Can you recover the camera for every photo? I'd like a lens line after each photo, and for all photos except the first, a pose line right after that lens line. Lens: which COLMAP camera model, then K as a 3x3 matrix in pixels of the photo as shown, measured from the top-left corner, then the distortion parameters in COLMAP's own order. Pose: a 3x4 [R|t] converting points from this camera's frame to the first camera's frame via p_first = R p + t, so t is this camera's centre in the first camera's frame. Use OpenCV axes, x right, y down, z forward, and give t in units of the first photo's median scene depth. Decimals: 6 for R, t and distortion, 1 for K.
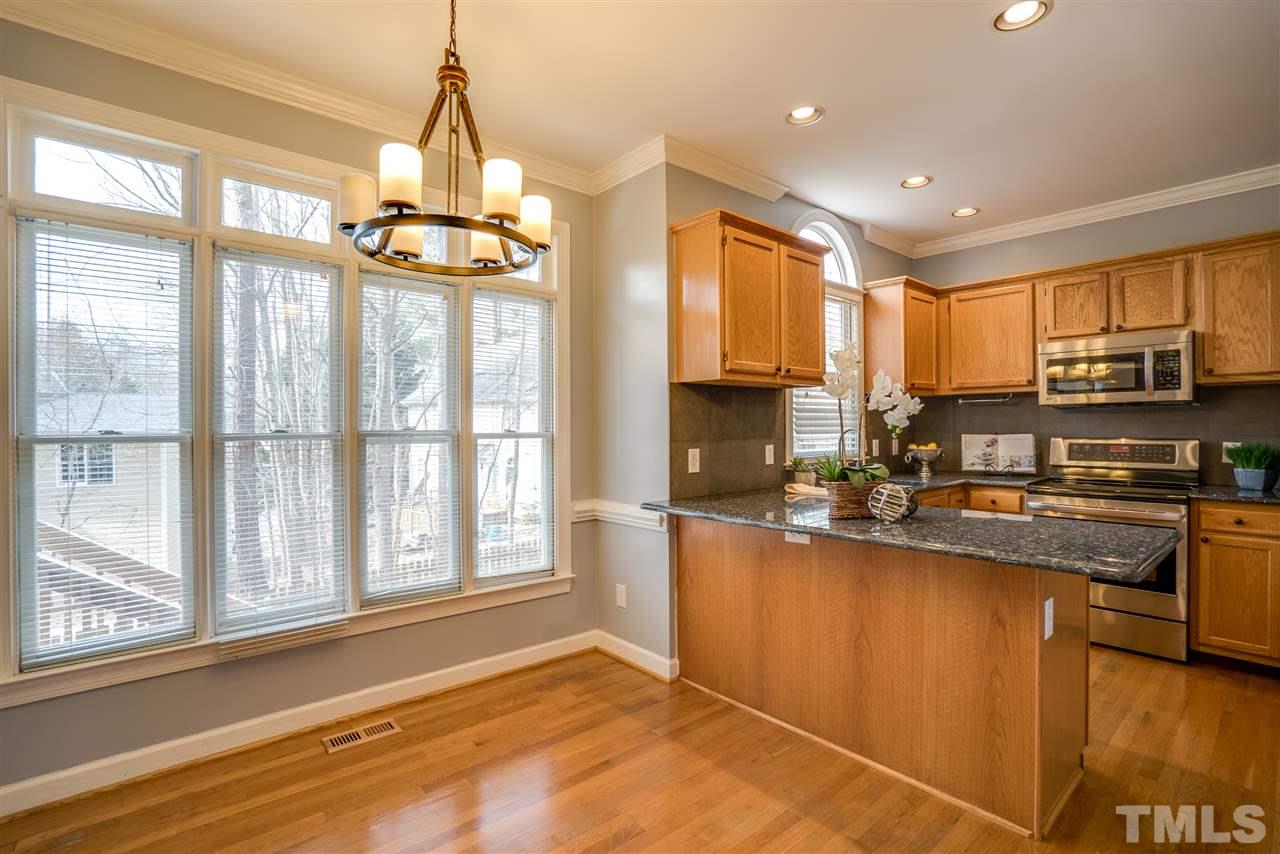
lens RADIAL K [[590.6, 0, 634.9], [0, 590.6, 426.7], [0, 0, 1]] dist [-0.054121, 0.019000]
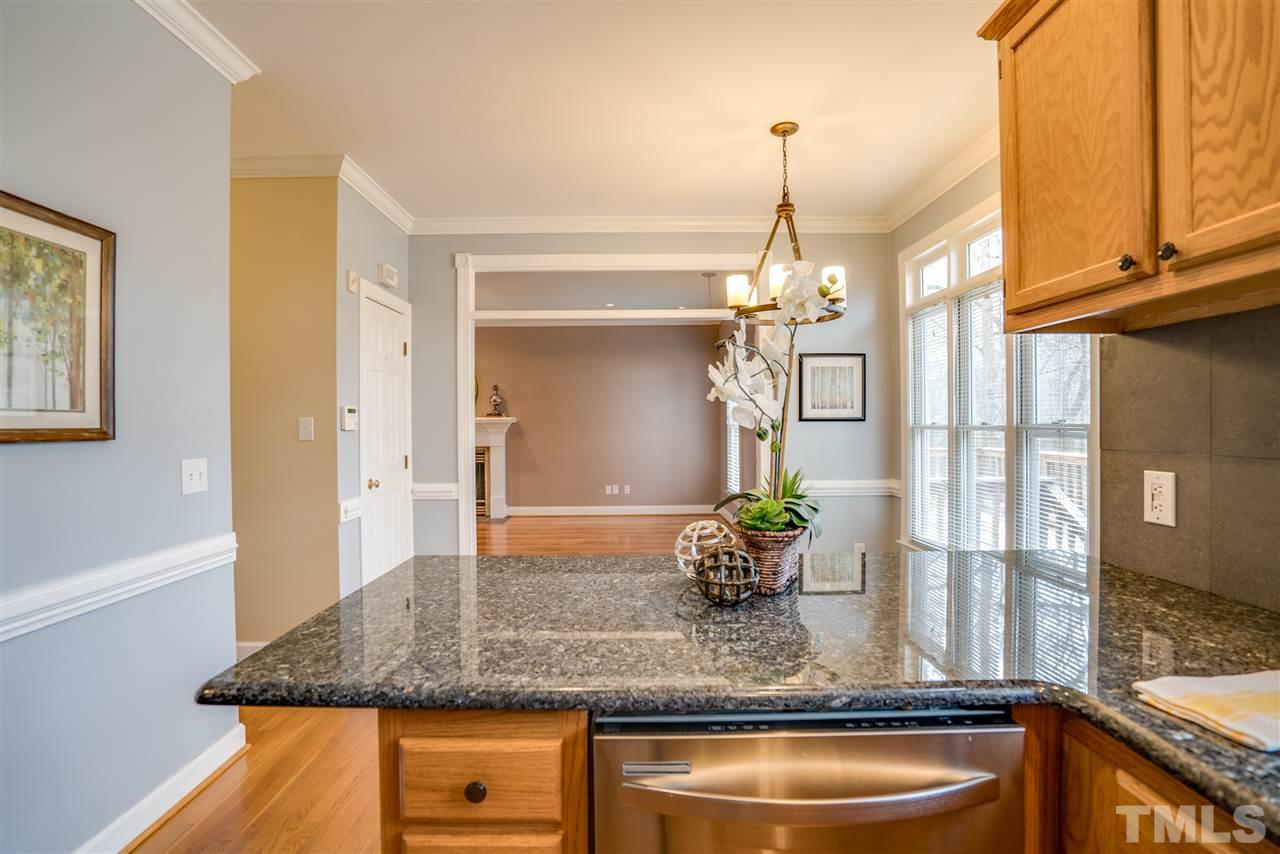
lens RADIAL K [[582.0, 0, 625.1], [0, 582.0, 429.3], [0, 0, 1]] dist [-0.030190, 0.005057]
pose [[-0.653471, 0.016987, -0.756761, 0.708514], [0.008847, 0.999851, 0.014804, -0.004645], [0.756900, 0.002979, -0.653524, 0.995818]]
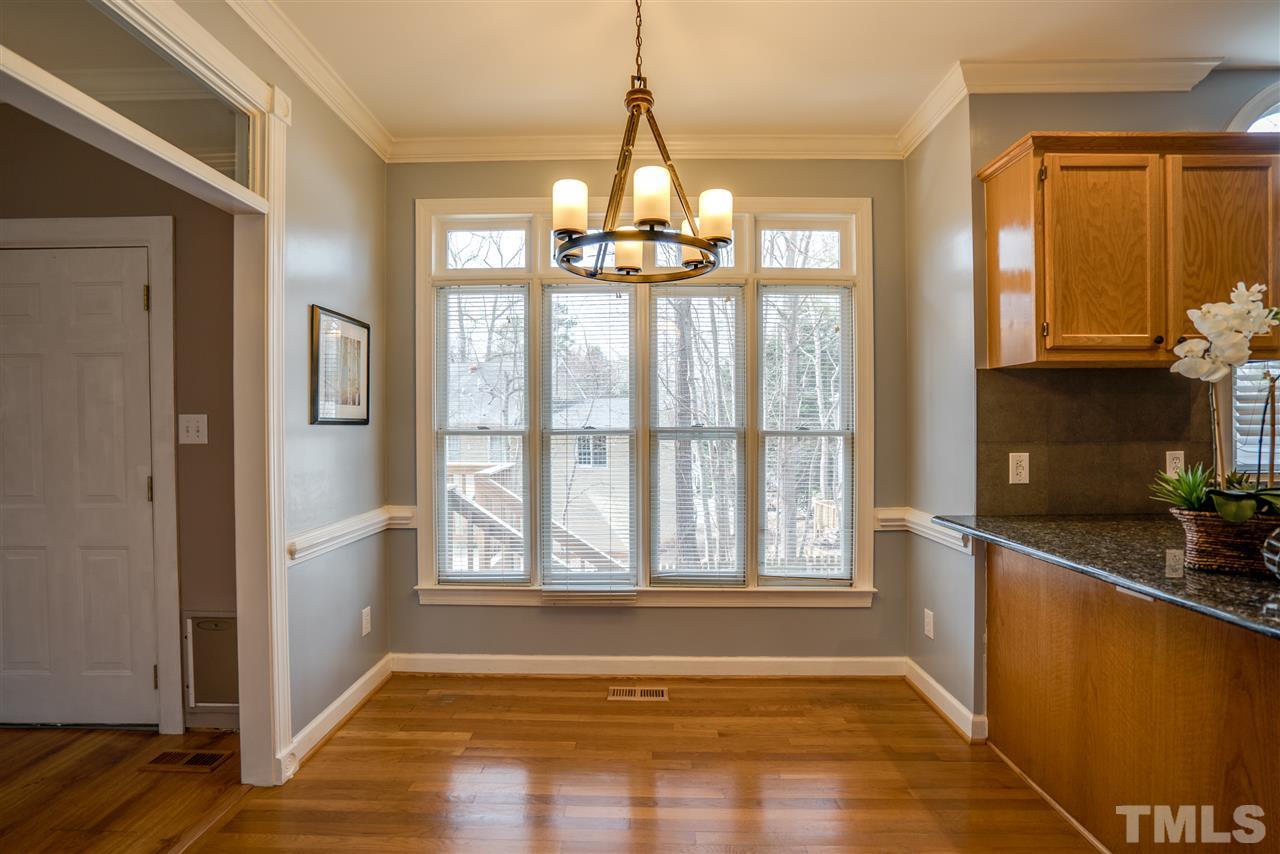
lens RADIAL K [[590.6, 0, 636.5], [0, 590.6, 426.4], [0, 0, 1]] dist [-0.054121, 0.019000]
pose [[0.752230, 0.003991, -0.658889, 0.226723], [-0.000082, 0.999982, 0.005963, -0.001751], [0.658901, -0.004432, 0.752217, 0.103030]]
